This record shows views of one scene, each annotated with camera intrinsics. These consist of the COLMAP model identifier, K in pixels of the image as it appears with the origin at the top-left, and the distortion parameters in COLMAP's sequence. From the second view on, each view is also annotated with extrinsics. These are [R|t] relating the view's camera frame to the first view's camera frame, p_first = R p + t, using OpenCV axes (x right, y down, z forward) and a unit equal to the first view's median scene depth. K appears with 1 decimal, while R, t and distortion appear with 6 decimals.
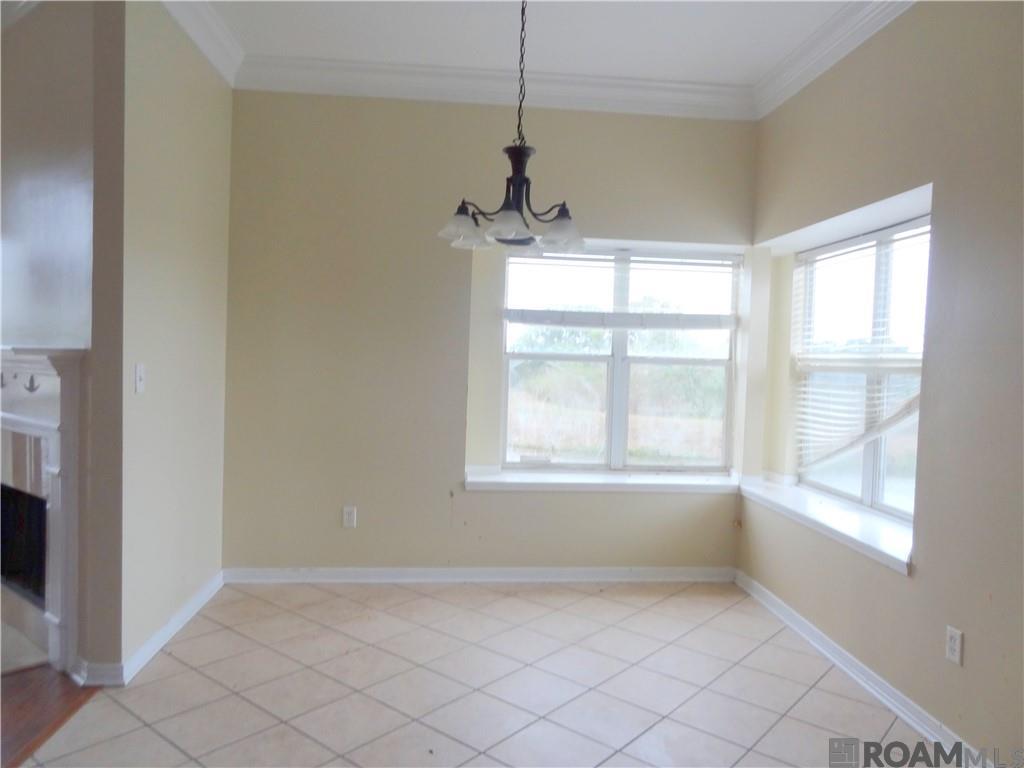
lens RADIAL K [[677.8, 0, 512.0], [0, 677.8, 384.0], [0, 0, 1]] dist [0.001114, 0.001067]
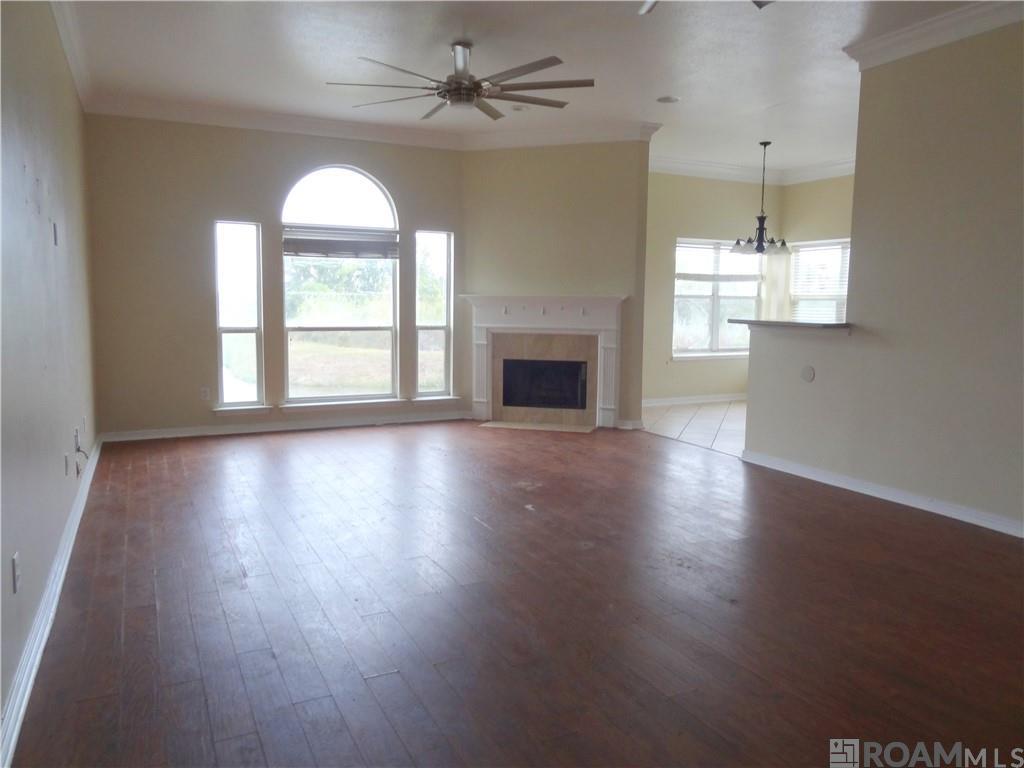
lens RADIAL K [[714.2, 0, 512.0], [0, 714.2, 384.0], [0, 0, 1]] dist [-0.002093, 0.007822]
pose [[0.930119, -0.060000, 0.362325, -1.219638], [0.030772, 0.995827, 0.085914, 0.020775], [-0.365968, -0.068761, 0.928084, -0.801437]]
